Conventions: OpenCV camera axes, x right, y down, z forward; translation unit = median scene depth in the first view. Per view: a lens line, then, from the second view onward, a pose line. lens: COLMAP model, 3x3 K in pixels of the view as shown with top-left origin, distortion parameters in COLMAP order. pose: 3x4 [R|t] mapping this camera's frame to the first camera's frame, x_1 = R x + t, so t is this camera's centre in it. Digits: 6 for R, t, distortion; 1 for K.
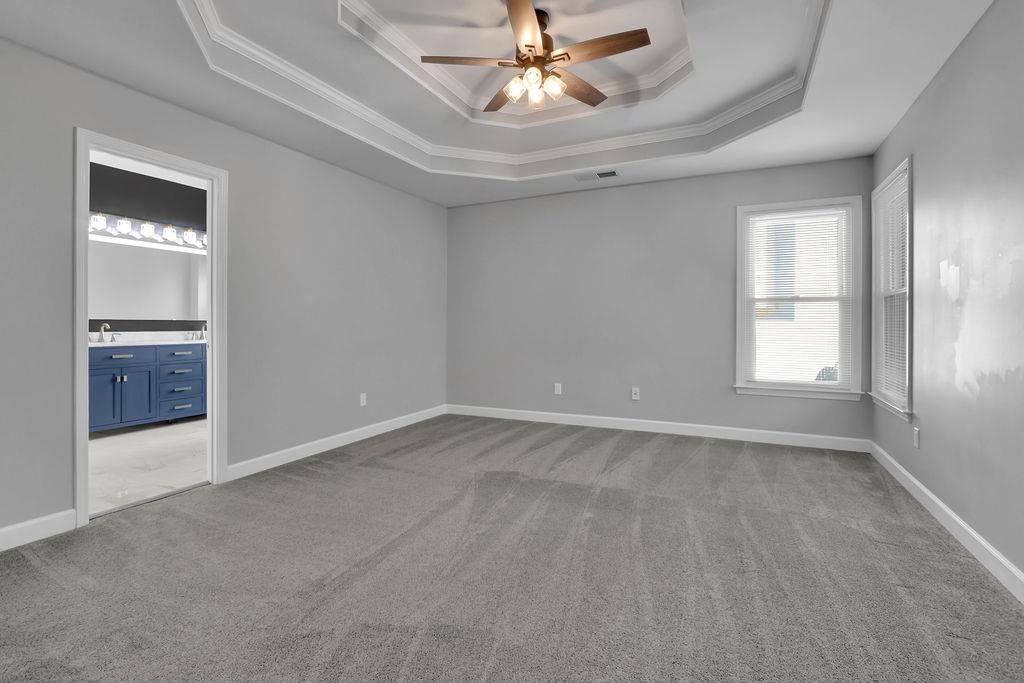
lens RADIAL K [[477.3, 0, 499.4], [0, 477.3, 327.5], [0, 0, 1]] dist [-0.017279, -0.000288]
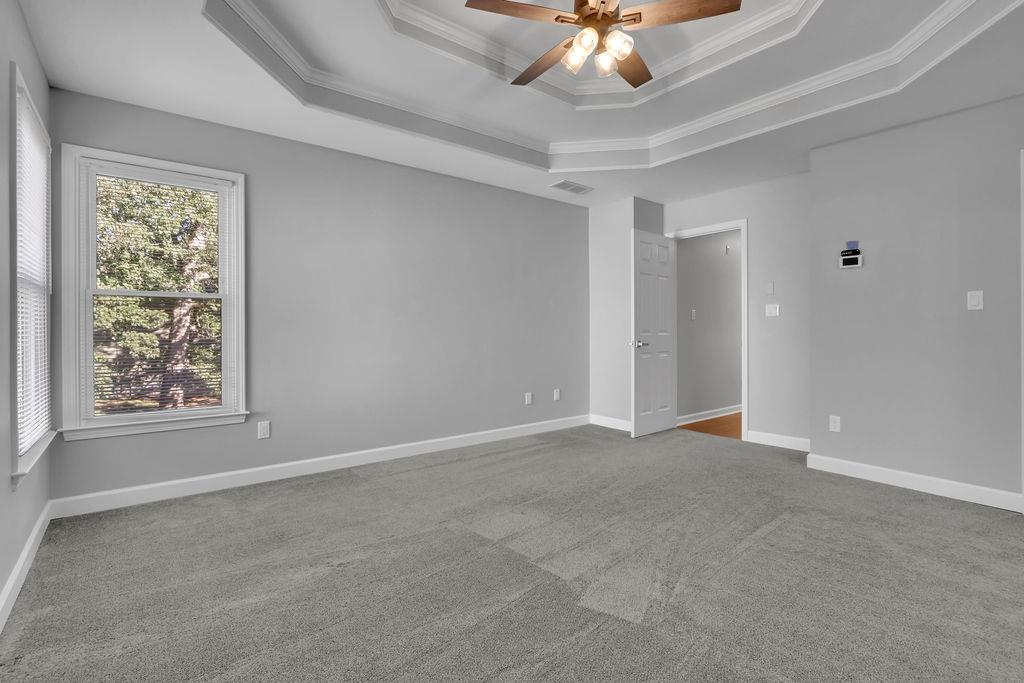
lens RADIAL K [[477.3, 0, 507.3], [0, 477.3, 335.7], [0, 0, 1]] dist [-0.017279, -0.000288]
pose [[-0.900673, -0.002467, 0.434490, -0.140273], [0.004076, 0.999892, 0.014127, -0.008798], [-0.434478, 0.014495, -0.900566, 1.692525]]
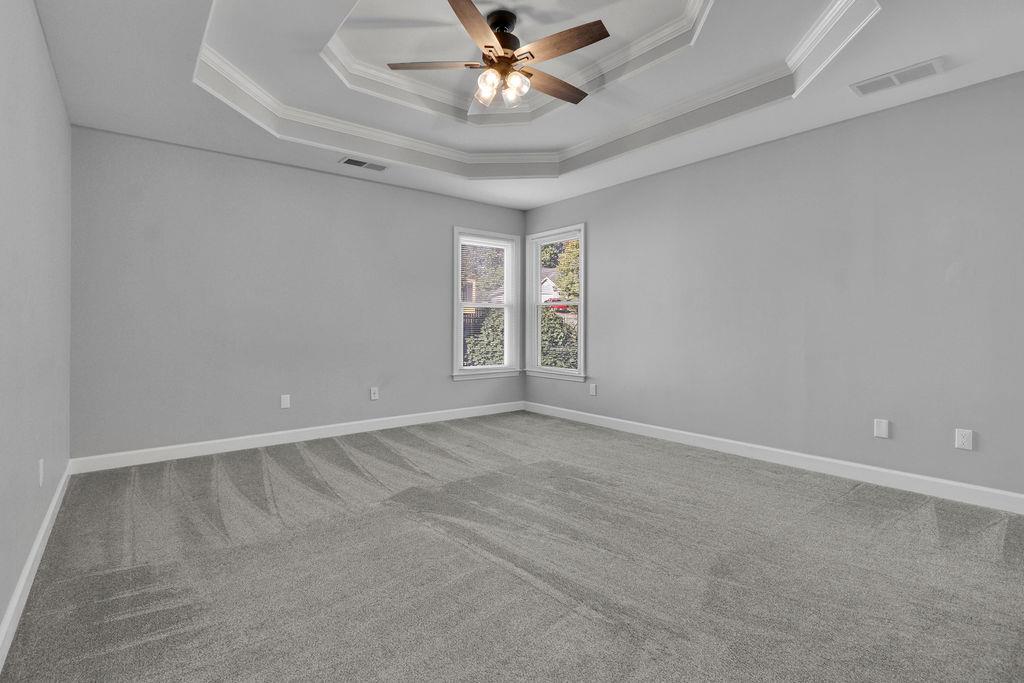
lens RADIAL K [[477.3, 0, 504.1], [0, 477.3, 333.5], [0, 0, 1]] dist [-0.017279, -0.000288]
pose [[0.429194, -0.017295, 0.903047, -0.778477], [0.005535, 0.999848, 0.016518, -0.000729], [-0.903195, -0.002091, 0.429225, 0.517835]]
